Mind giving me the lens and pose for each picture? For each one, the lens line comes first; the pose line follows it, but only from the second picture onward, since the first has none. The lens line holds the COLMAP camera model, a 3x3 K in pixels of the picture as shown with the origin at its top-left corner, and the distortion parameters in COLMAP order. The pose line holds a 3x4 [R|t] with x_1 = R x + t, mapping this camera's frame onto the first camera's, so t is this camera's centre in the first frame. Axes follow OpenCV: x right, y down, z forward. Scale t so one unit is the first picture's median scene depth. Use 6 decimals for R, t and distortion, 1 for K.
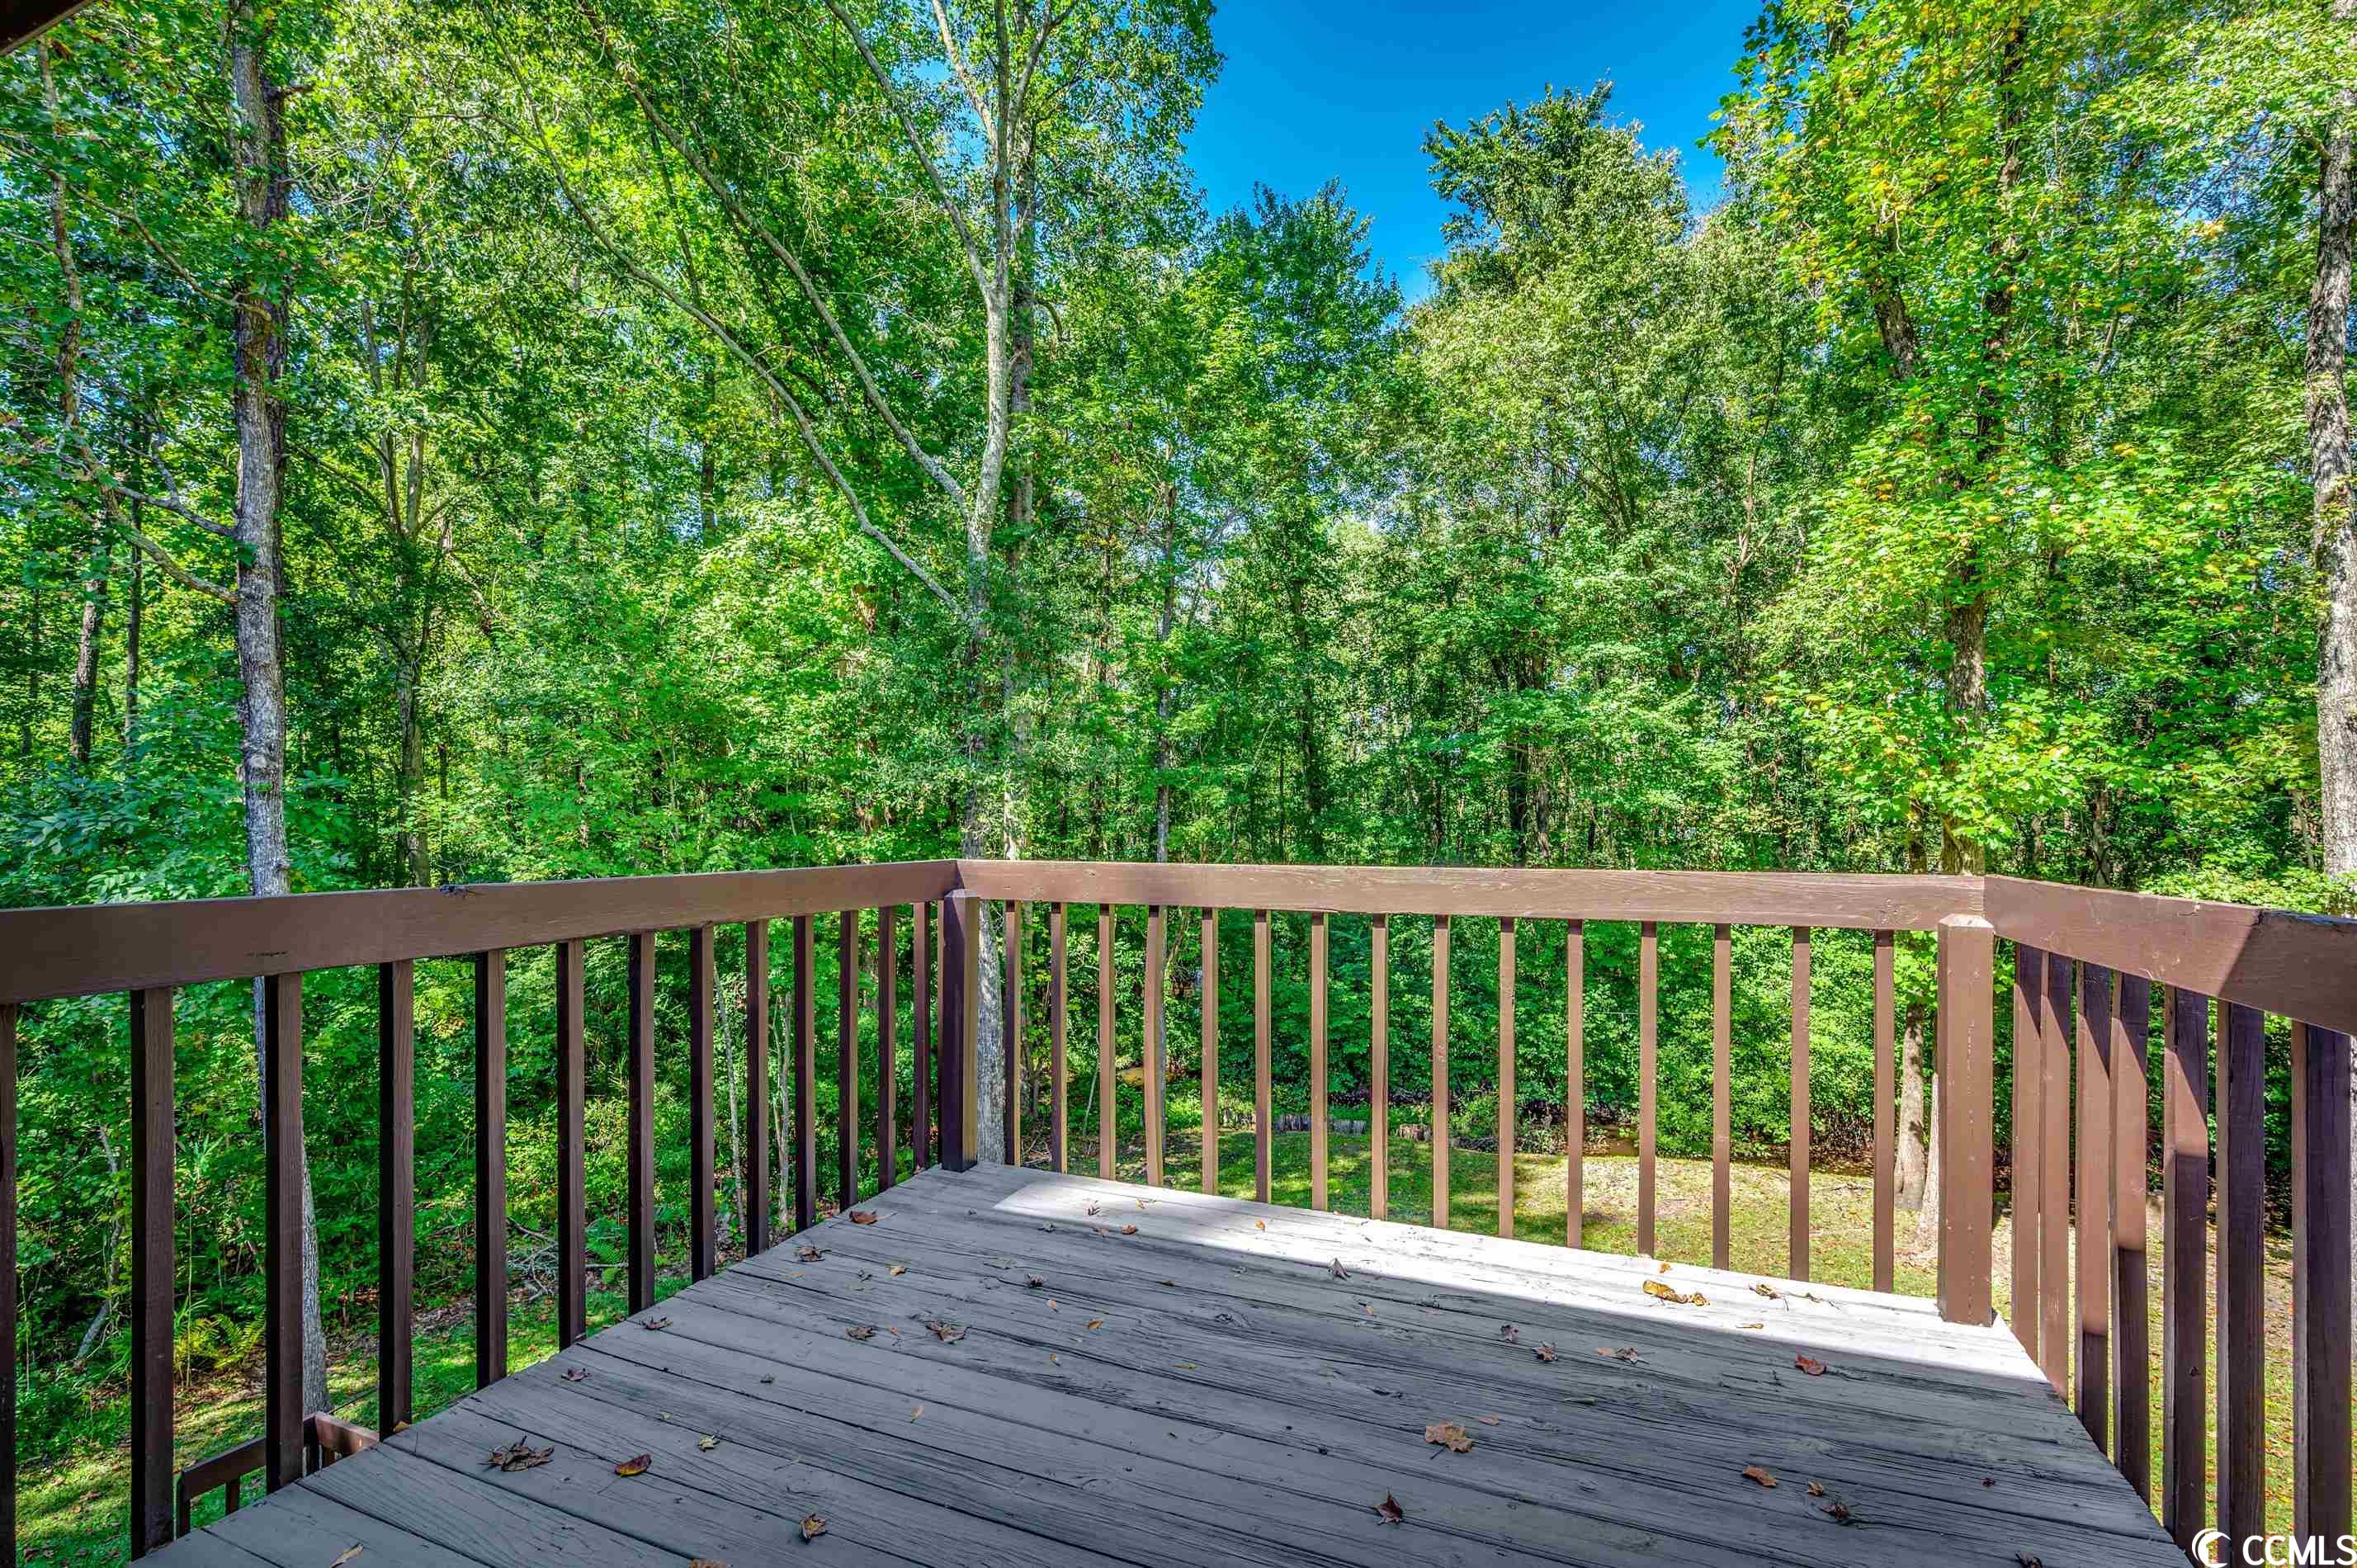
lens RADIAL K [[1060.8, 0, 1177.3], [0, 1060.8, 833.8], [0, 0, 1]] dist [-0.001310, 0.000363]
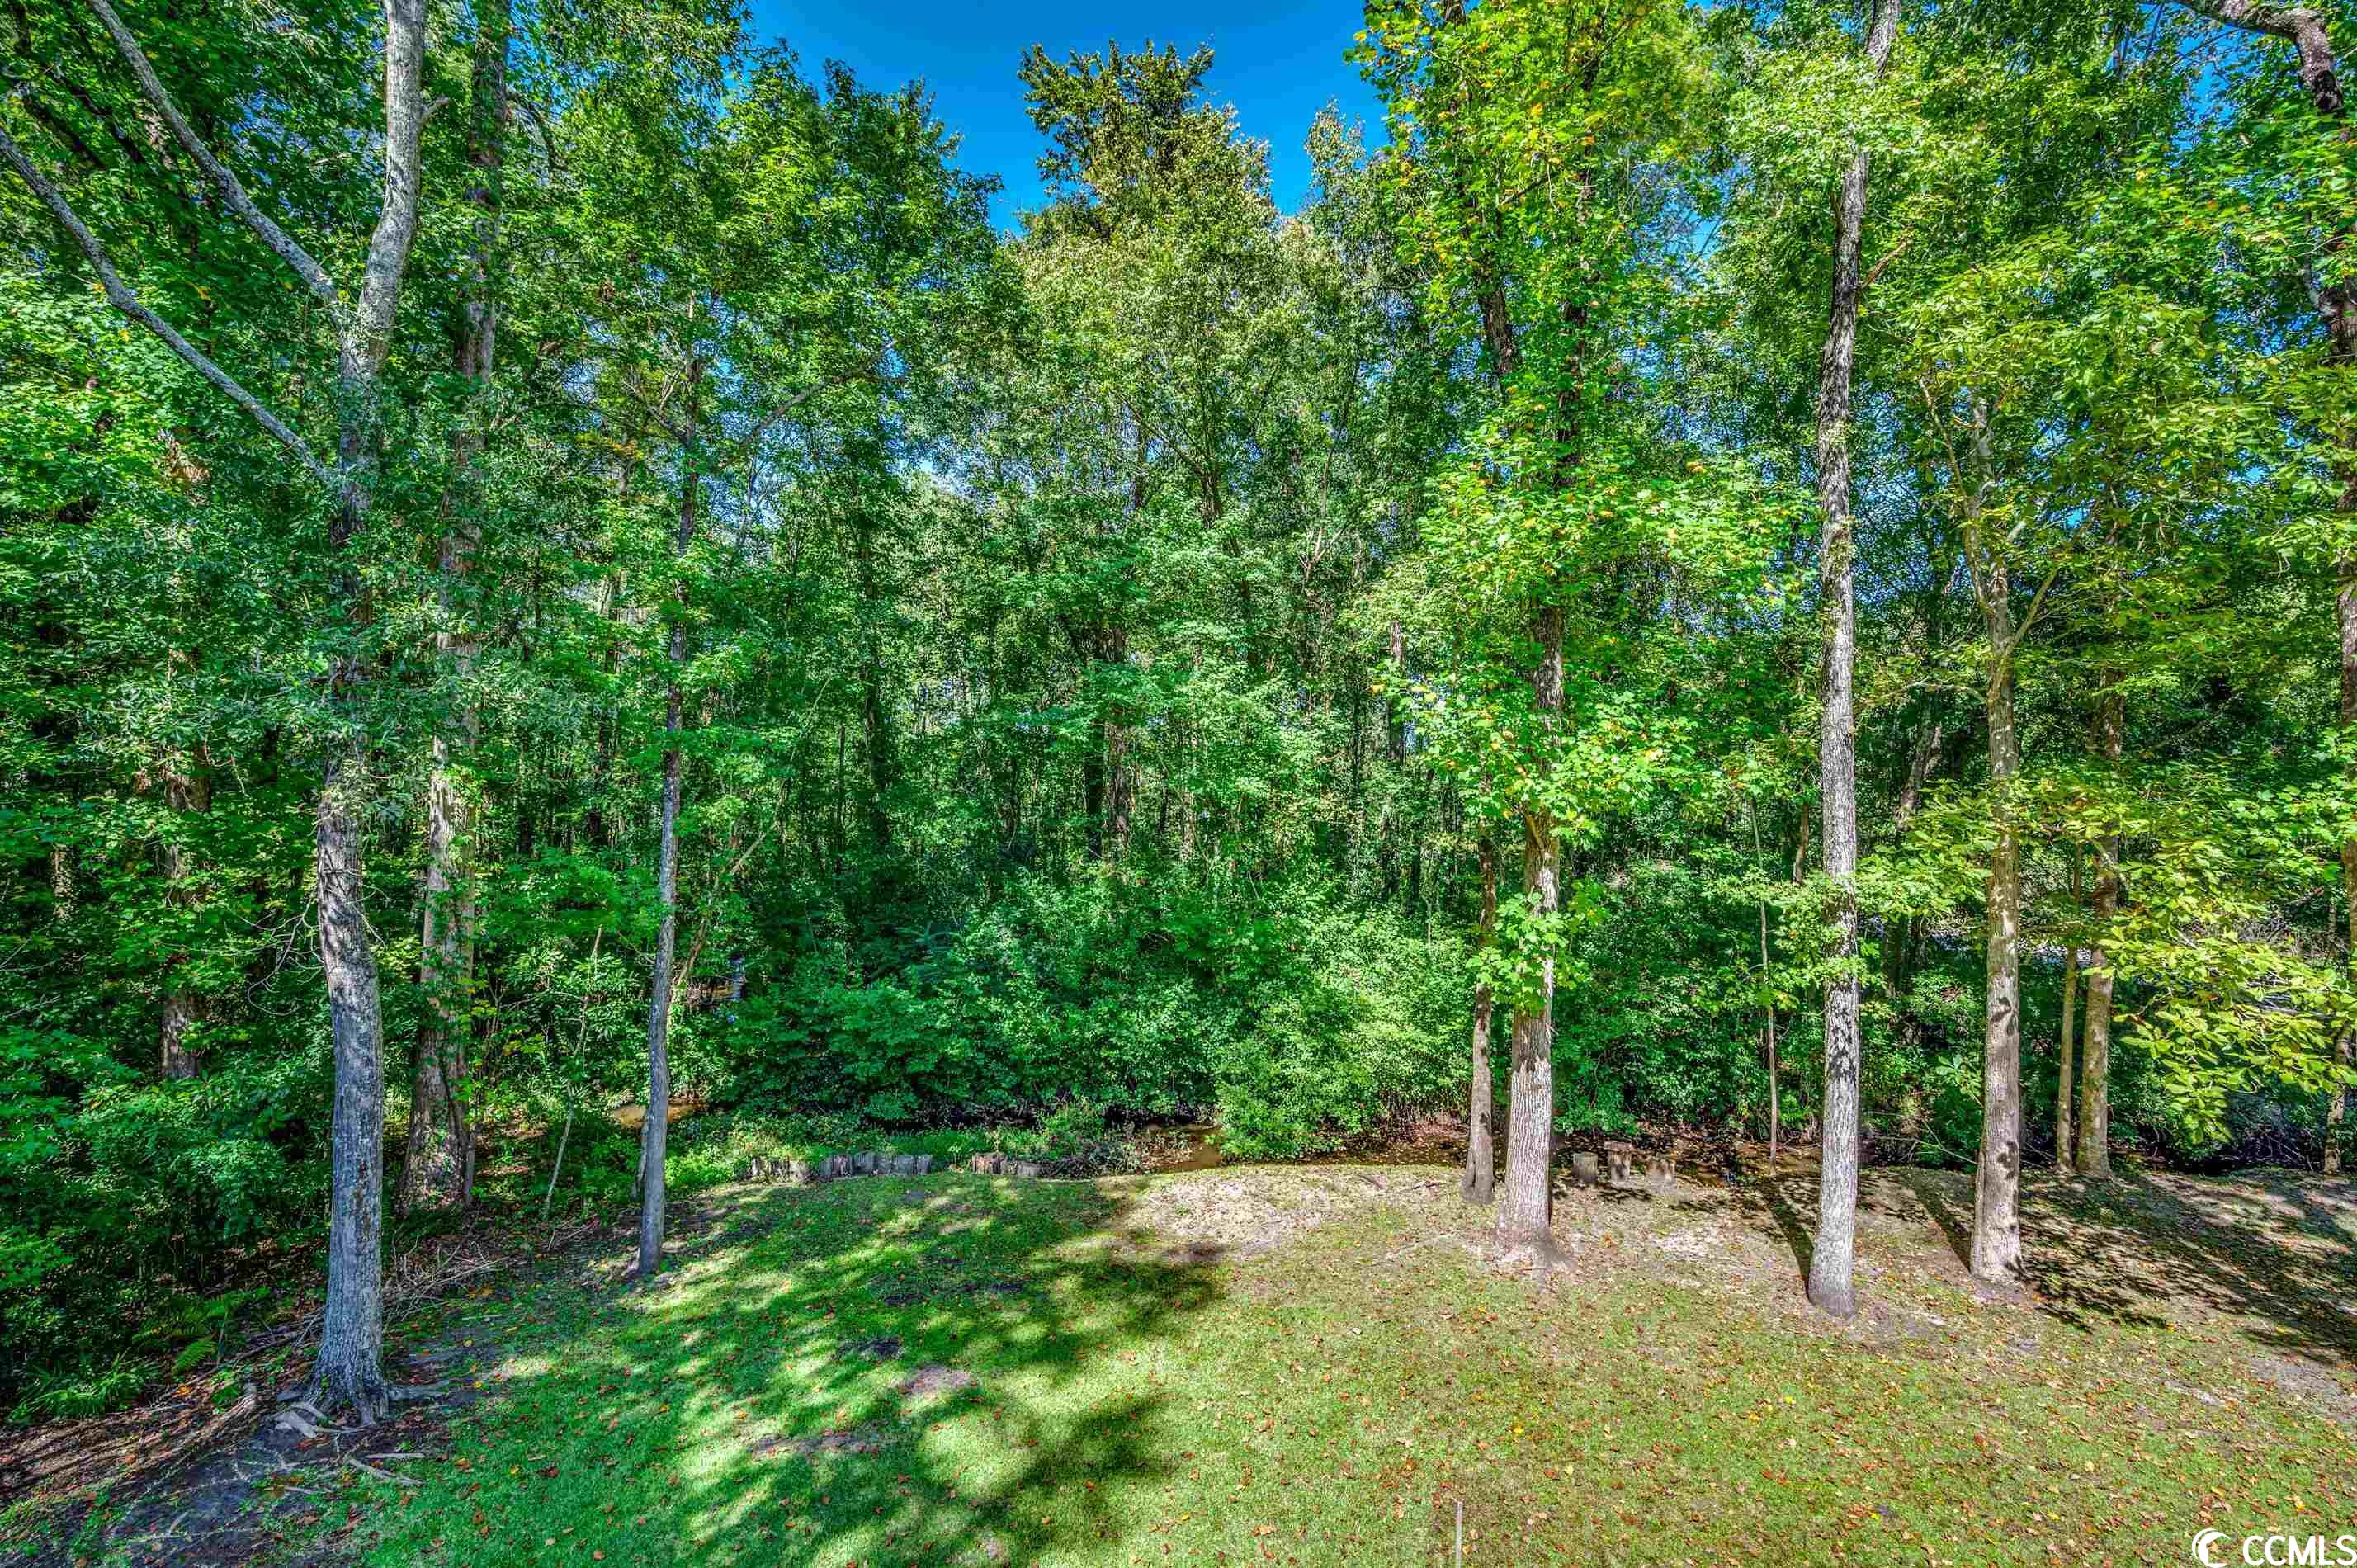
lens RADIAL K [[1039.9, 0, 1182.7], [0, 1039.9, 792.6], [0, 0, 1]] dist [0.000499, 0.000861]
pose [[0.914936, 0.026307, 0.402740, 0.017525], [-0.020171, 0.999607, -0.019471, -0.007373], [-0.403094, 0.009691, 0.915107, 0.149815]]
